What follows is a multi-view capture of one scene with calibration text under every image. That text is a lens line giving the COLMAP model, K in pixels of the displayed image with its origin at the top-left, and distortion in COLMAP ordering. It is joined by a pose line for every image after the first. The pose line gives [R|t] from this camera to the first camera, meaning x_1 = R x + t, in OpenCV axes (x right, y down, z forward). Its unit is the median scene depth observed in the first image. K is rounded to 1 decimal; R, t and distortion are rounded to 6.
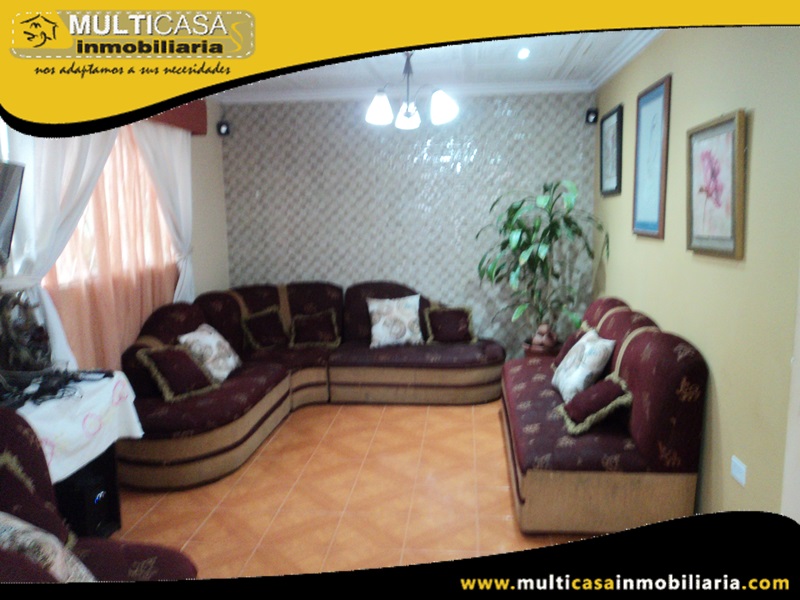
lens RADIAL K [[652.2, 0, 402.3], [0, 652.2, 301.5], [0, 0, 1]] dist [-0.028152, 0.014357]
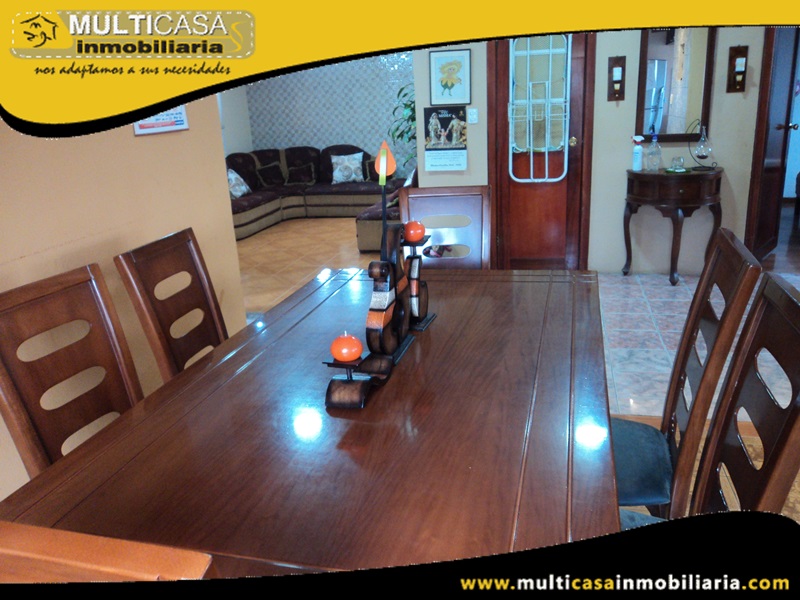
lens RADIAL K [[652.2, 0, 400.7], [0, 652.2, 300.1], [0, 0, 1]] dist [-0.028152, 0.014357]
pose [[0.989986, 0.004851, -0.141085, 0.339020], [0.017560, 0.987416, 0.157164, 0.097436], [0.140072, -0.158068, 0.977443, -0.602619]]
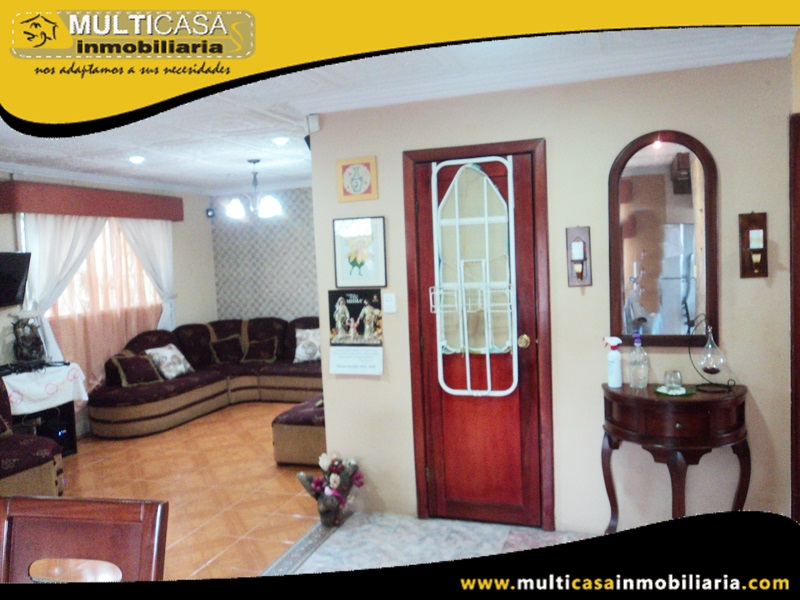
lens RADIAL K [[652.2, 0, 398.8], [0, 652.2, 295.8], [0, 0, 1]] dist [-0.028152, 0.014357]
pose [[0.971619, -0.014638, -0.236099, 0.479526], [-0.003821, 0.996982, -0.077533, 0.032033], [0.236521, 0.076235, 0.968631, -0.303723]]
